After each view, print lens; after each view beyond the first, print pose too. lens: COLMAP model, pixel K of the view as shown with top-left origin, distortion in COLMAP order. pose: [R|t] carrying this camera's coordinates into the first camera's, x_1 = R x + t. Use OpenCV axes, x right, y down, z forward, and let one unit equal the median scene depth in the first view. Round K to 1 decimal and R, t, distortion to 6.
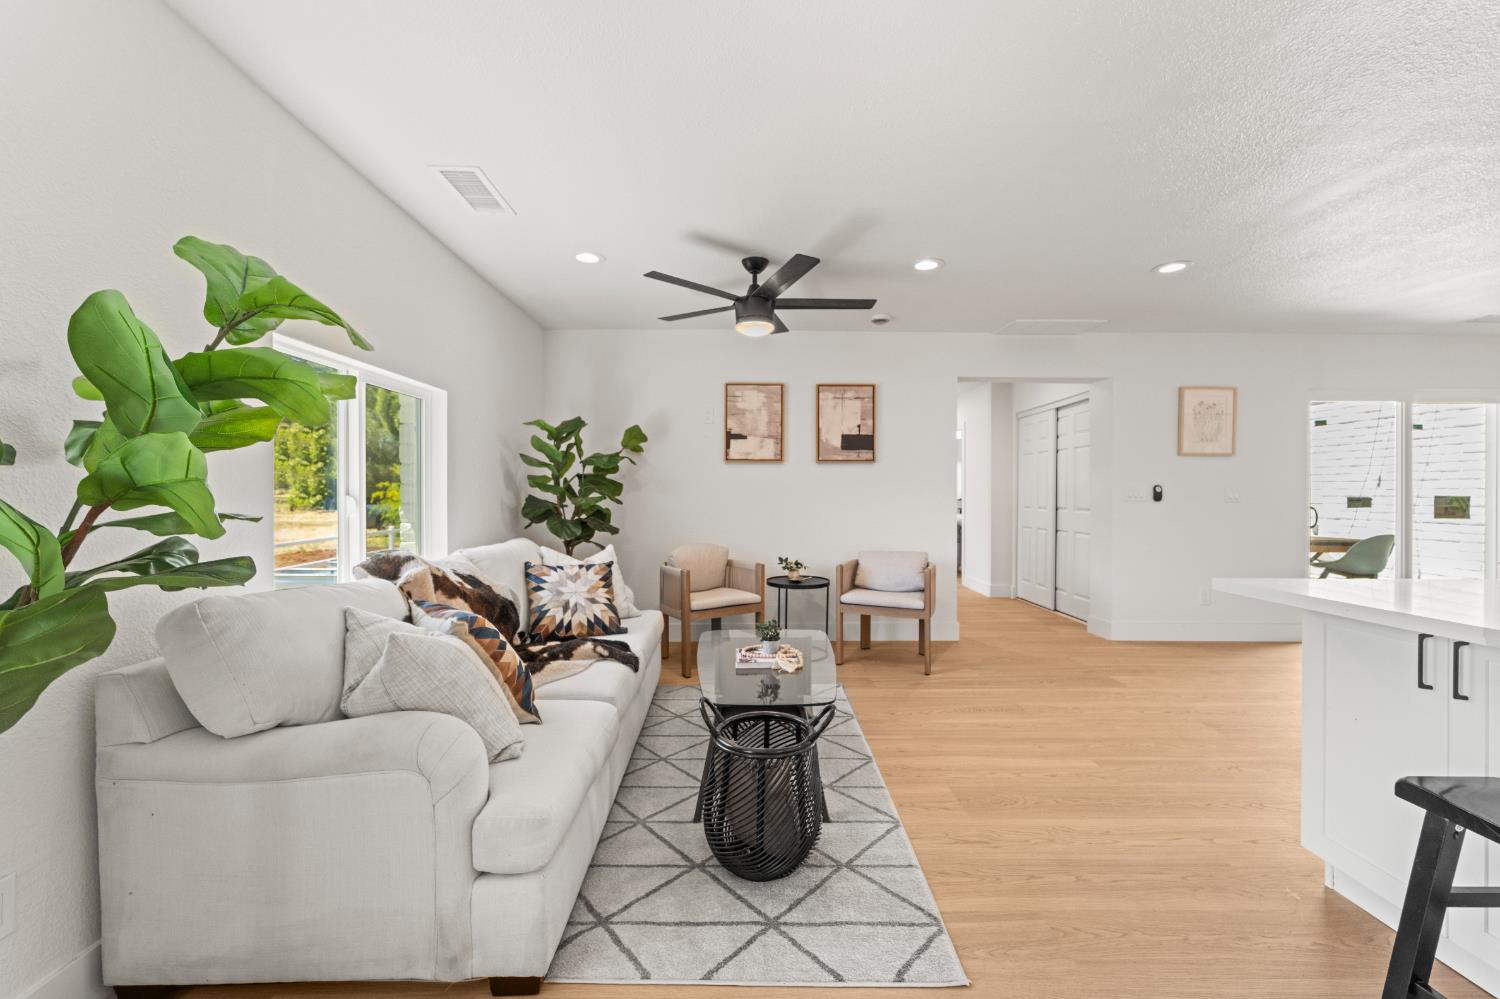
lens RADIAL K [[598.1, 0, 745.7], [0, 598.1, 501.1], [0, 0, 1]] dist [-0.000331, 0.000040]
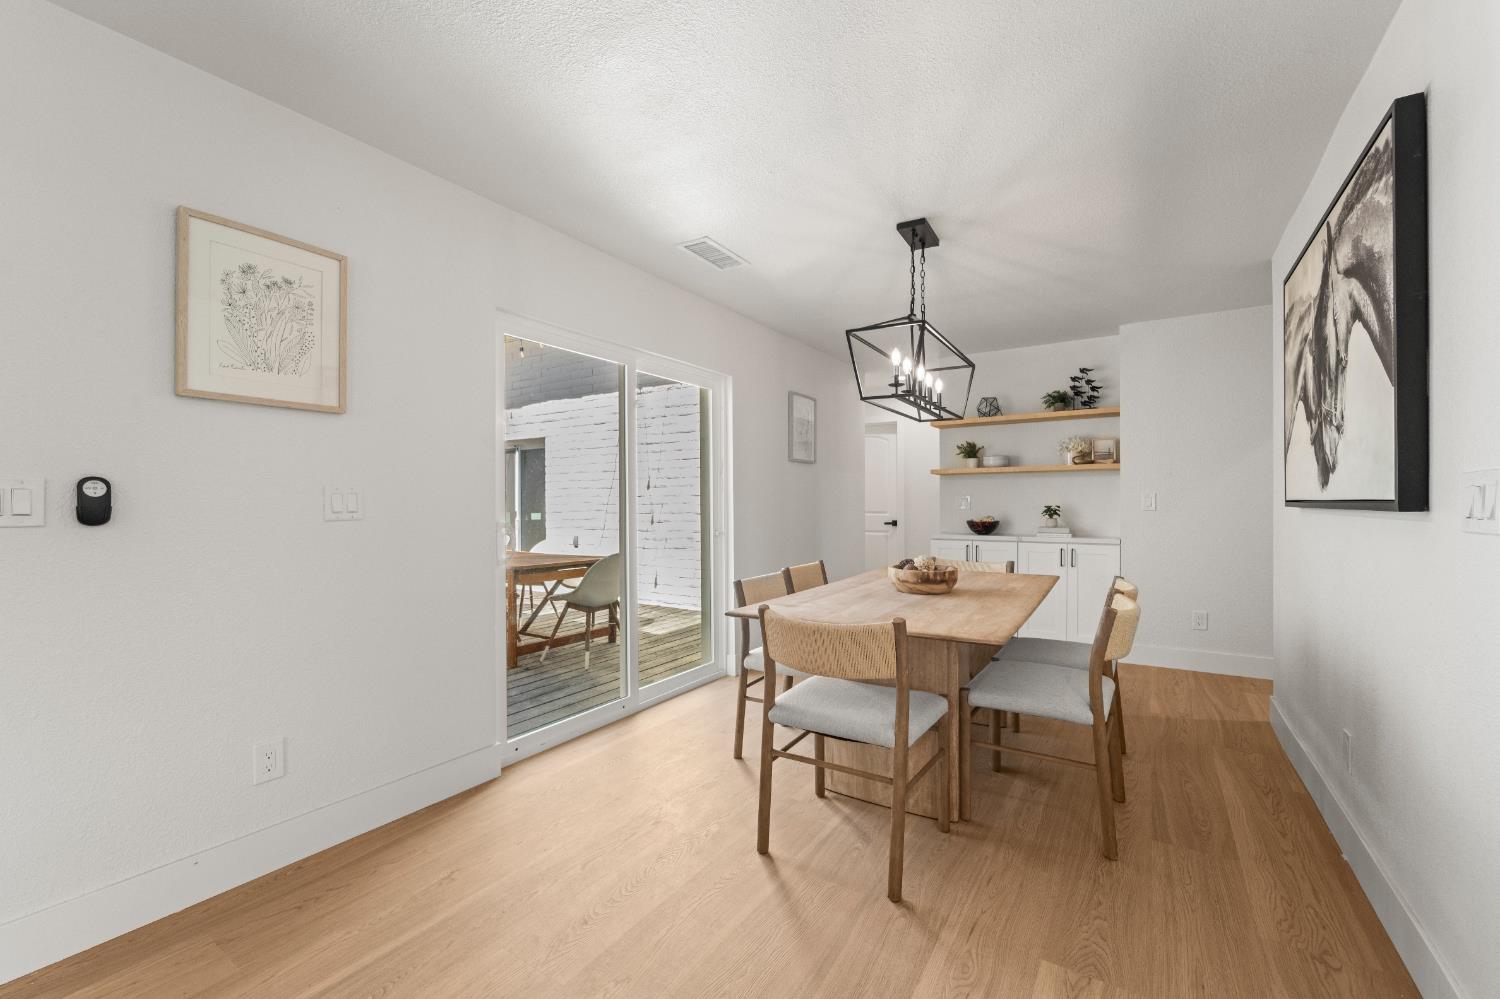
lens RADIAL K [[598.1, 0, 745.7], [0, 598.1, 501.1], [0, 0, 1]] dist [-0.000331, 0.000040]
pose [[0.547811, -0.010179, 0.836540, 0.611611], [0.023629, 0.999715, -0.003309, -0.003874], [-0.836268, 0.021579, 0.547896, 0.519195]]
